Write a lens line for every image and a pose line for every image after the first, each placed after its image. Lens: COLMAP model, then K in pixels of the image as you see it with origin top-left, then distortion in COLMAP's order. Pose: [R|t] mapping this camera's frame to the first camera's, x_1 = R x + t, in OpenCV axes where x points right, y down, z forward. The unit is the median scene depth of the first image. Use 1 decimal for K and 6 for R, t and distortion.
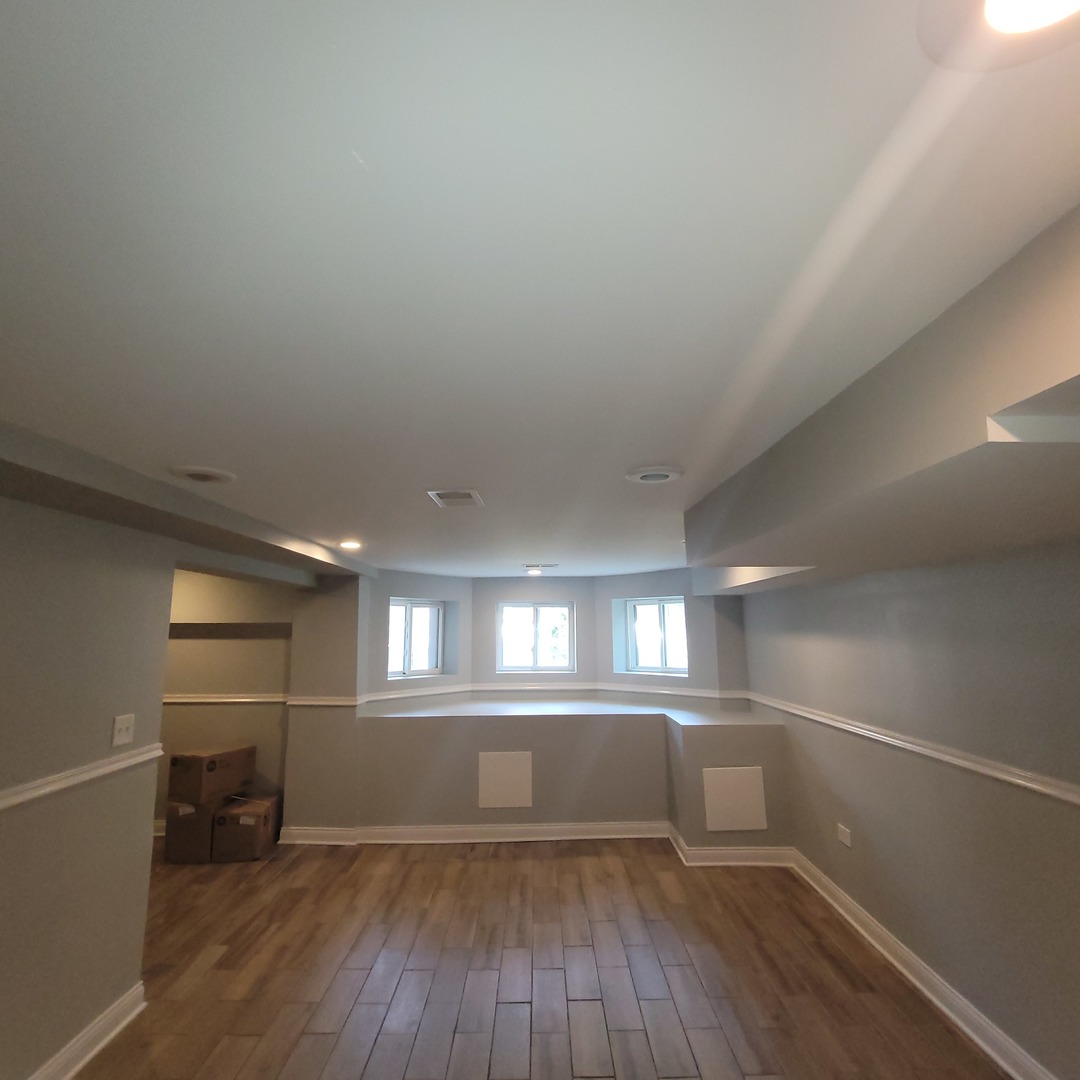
lens RADIAL K [[598.3, 0, 540.0], [0, 598.3, 540.0], [0, 0, 1]] dist [-0.005984, 0.001440]
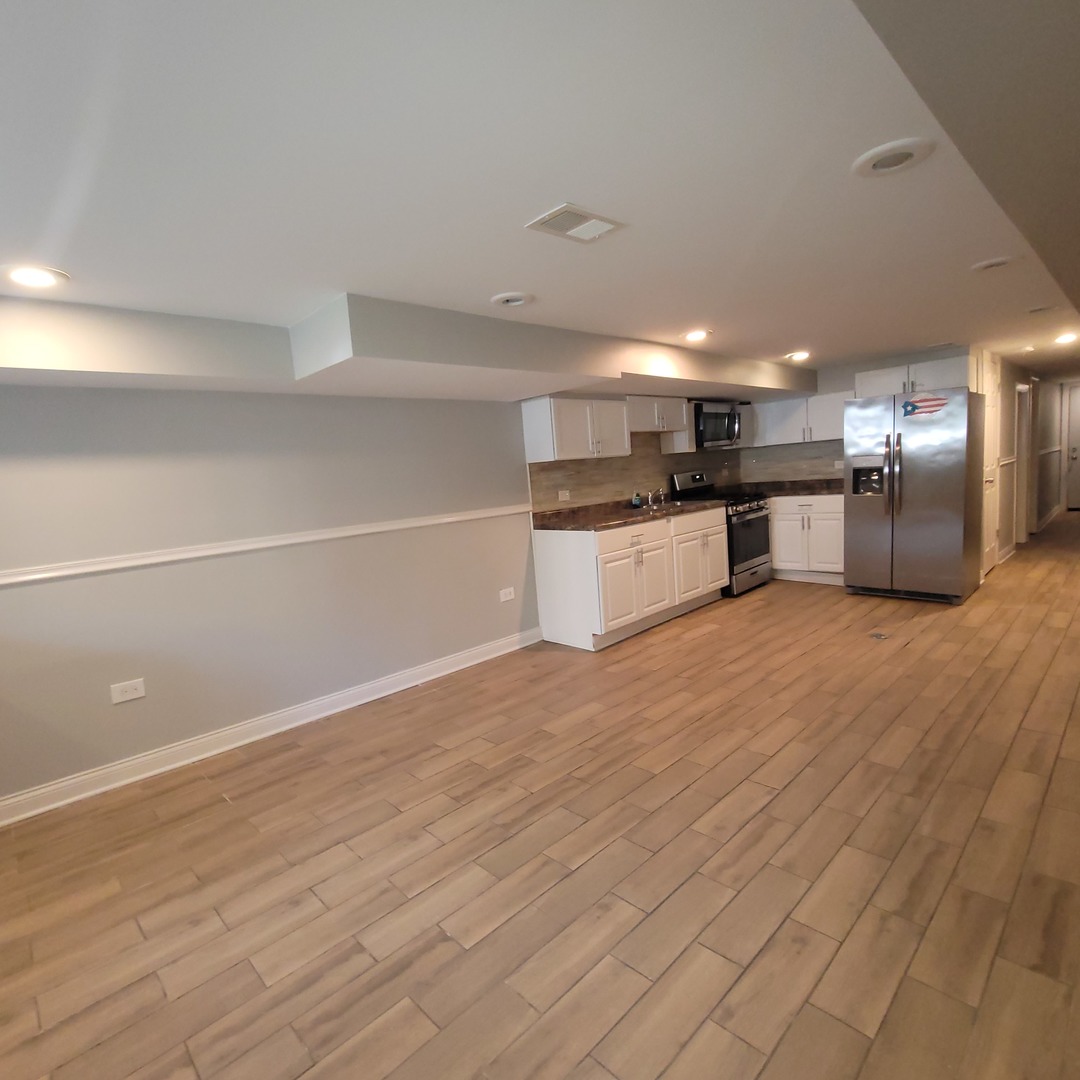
lens RADIAL K [[598.3, 0, 540.0], [0, 598.3, 540.0], [0, 0, 1]] dist [-0.005984, 0.001440]
pose [[-0.692493, -0.022297, 0.721080, -0.526134], [-0.024385, 0.999675, 0.007493, 0.268112], [-0.721012, -0.012395, -0.692811, 1.210371]]
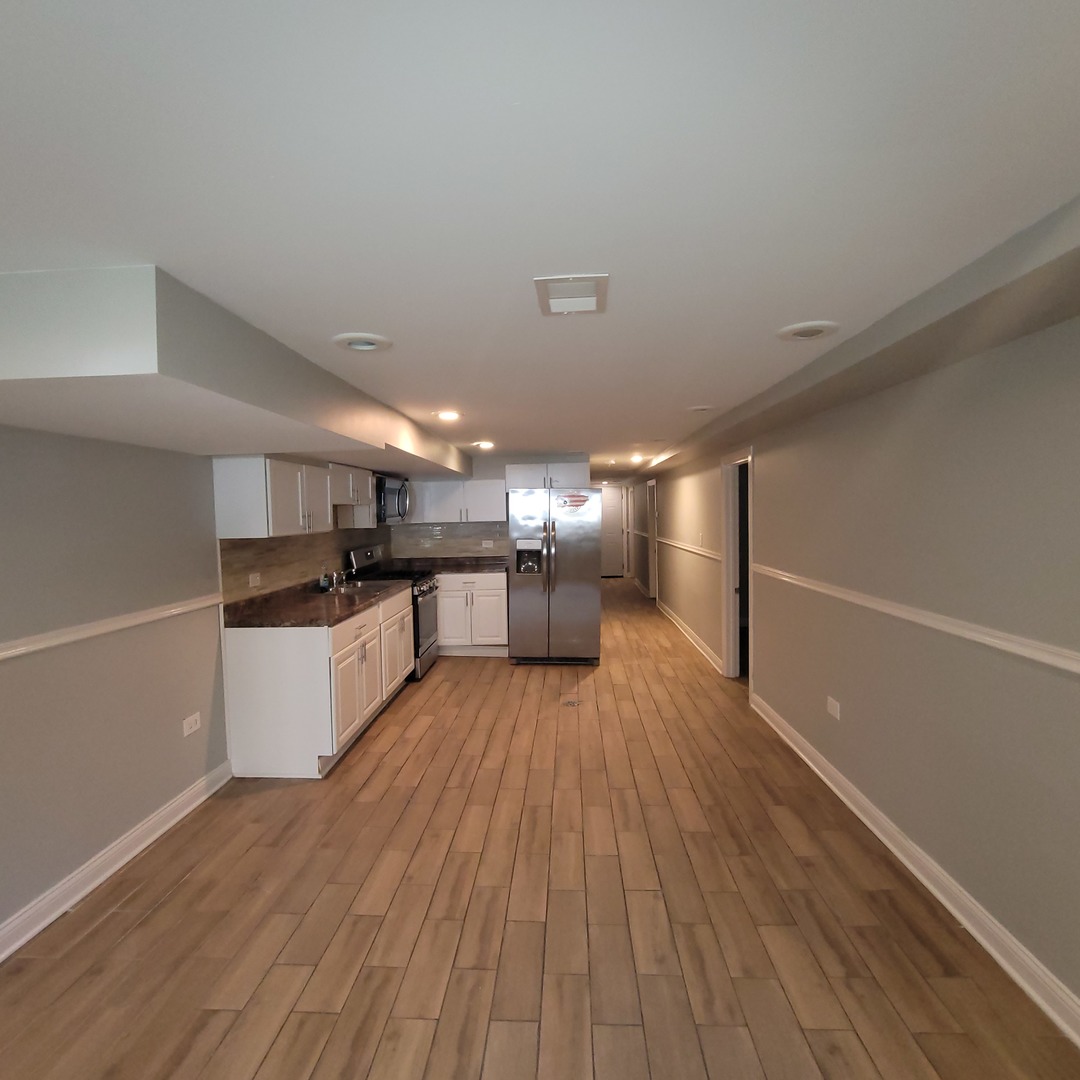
lens RADIAL K [[598.3, 0, 540.0], [0, 598.3, 540.0], [0, 0, 1]] dist [-0.005984, 0.001440]
pose [[-0.998115, 0.023825, 0.056562, -0.099603], [0.018079, 0.994822, -0.100014, 0.215028], [-0.058652, -0.098803, -0.993377, 1.266409]]
